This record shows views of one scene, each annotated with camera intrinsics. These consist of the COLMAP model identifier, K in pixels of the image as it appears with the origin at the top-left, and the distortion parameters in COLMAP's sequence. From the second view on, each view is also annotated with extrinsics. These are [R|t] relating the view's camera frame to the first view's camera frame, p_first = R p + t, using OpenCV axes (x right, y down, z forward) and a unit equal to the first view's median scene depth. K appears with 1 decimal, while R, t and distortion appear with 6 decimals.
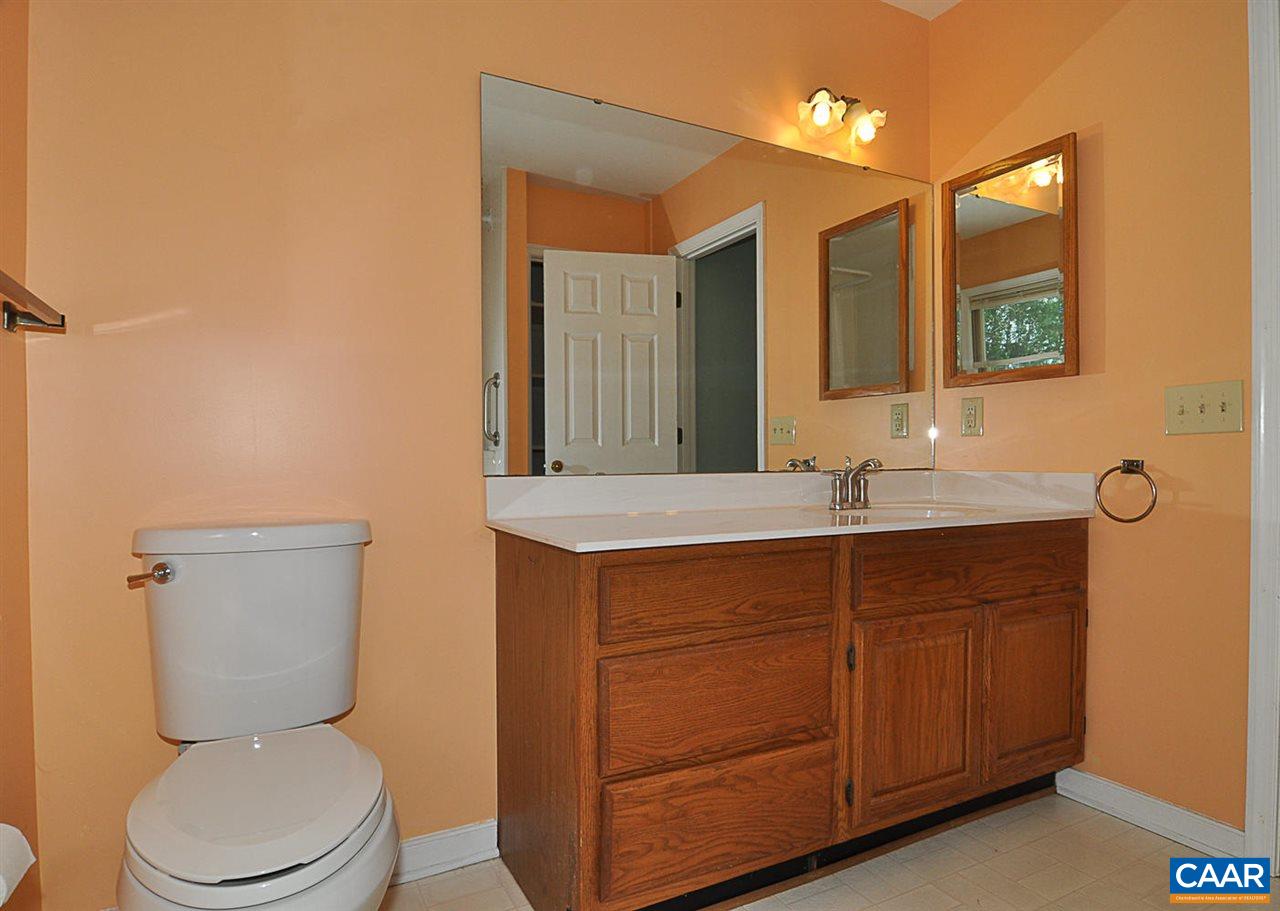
lens RADIAL K [[726.2, 0, 640.0], [0, 726.2, 455.5], [0, 0, 1]] dist [-0.000115, 0.000028]
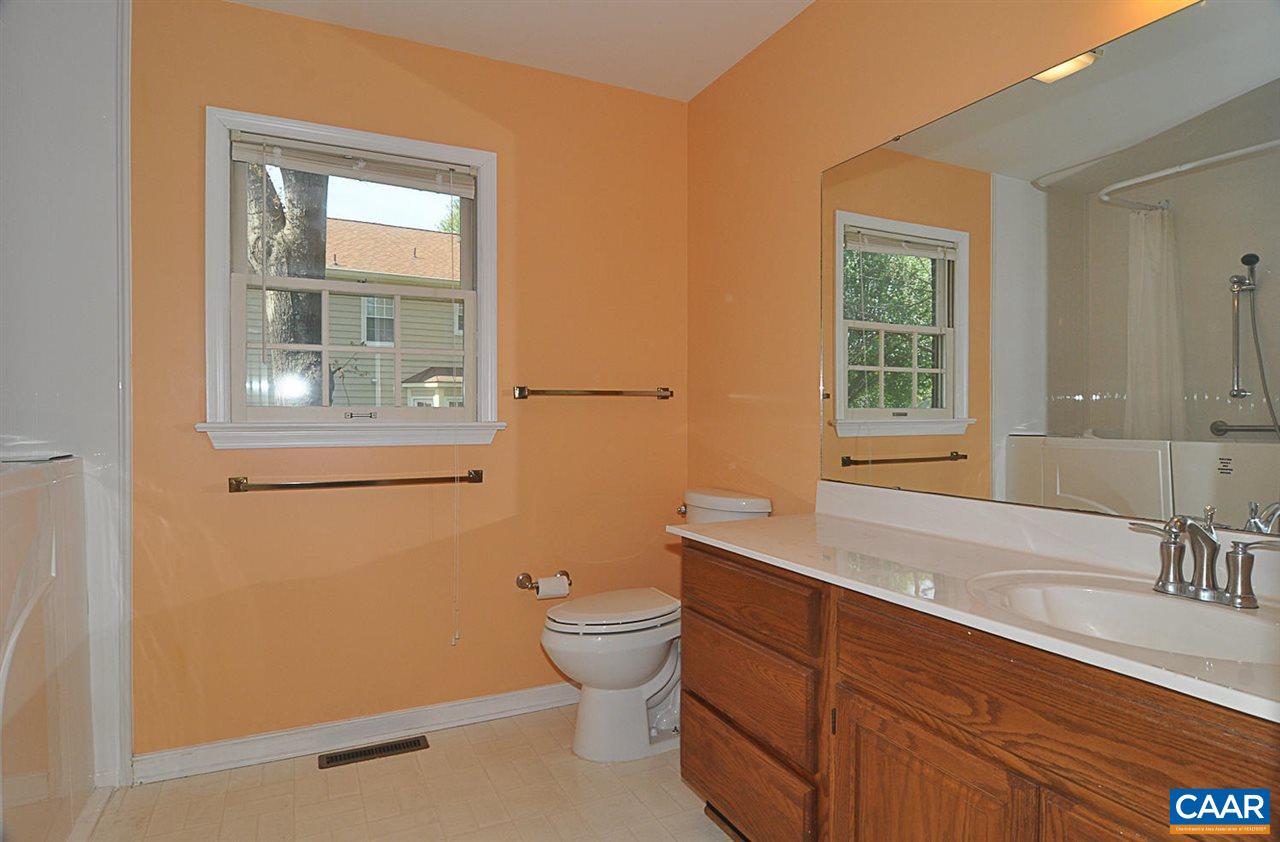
lens RADIAL K [[710.5, 0, 640.0], [0, 710.5, 421.0], [0, 0, 1]] dist [-0.003172, -0.013293]
pose [[-0.033530, 0.012566, -0.999359, 1.109515], [-0.005329, 0.999904, 0.012752, -0.097652], [0.999423, 0.005754, -0.033460, 0.738849]]
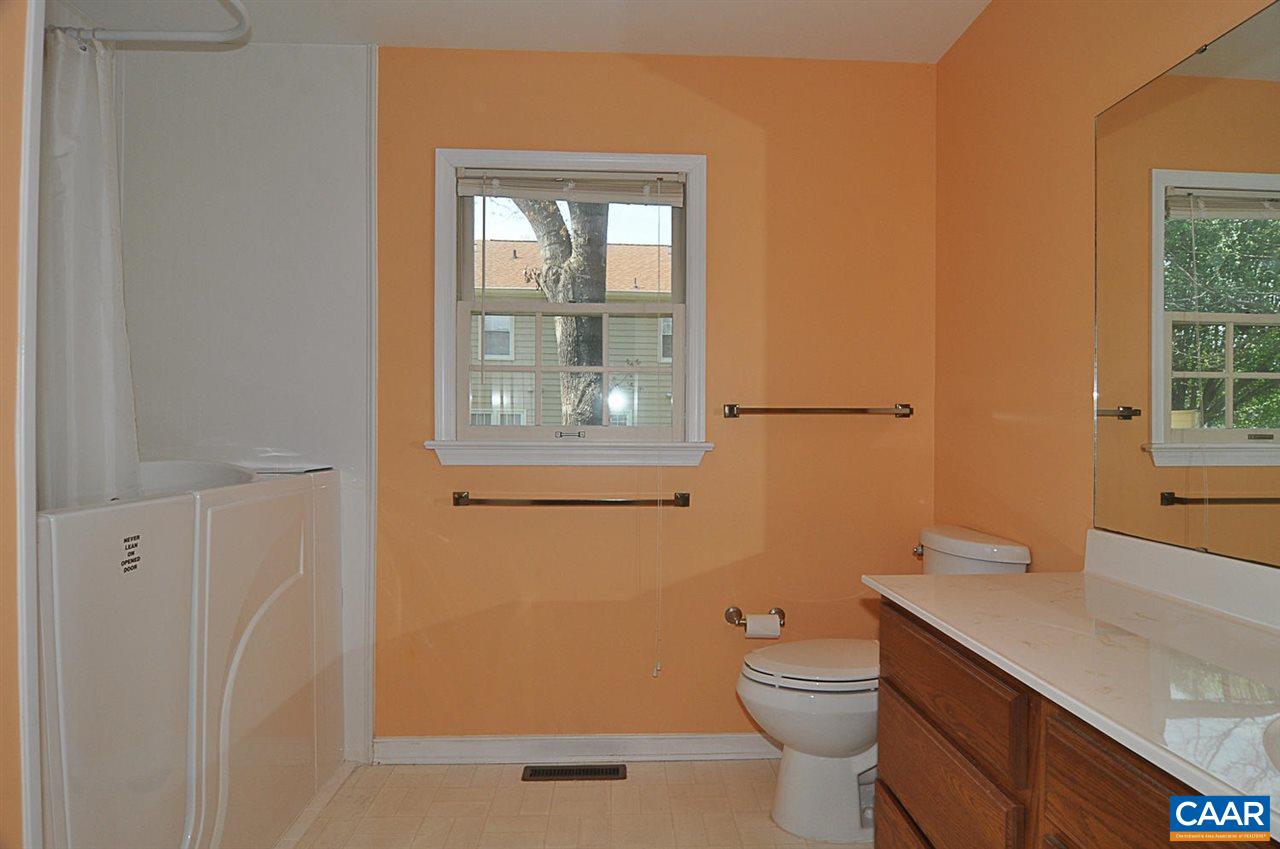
lens RADIAL K [[714.8, 0, 644.0], [0, 714.8, 430.0], [0, 0, 1]] dist [-0.014385, -0.002177]
pose [[-0.430289, 0.005987, -0.902671, 0.936263], [-0.008977, 0.999900, 0.010911, -0.114619], [0.902646, 0.012798, -0.430192, 0.891128]]
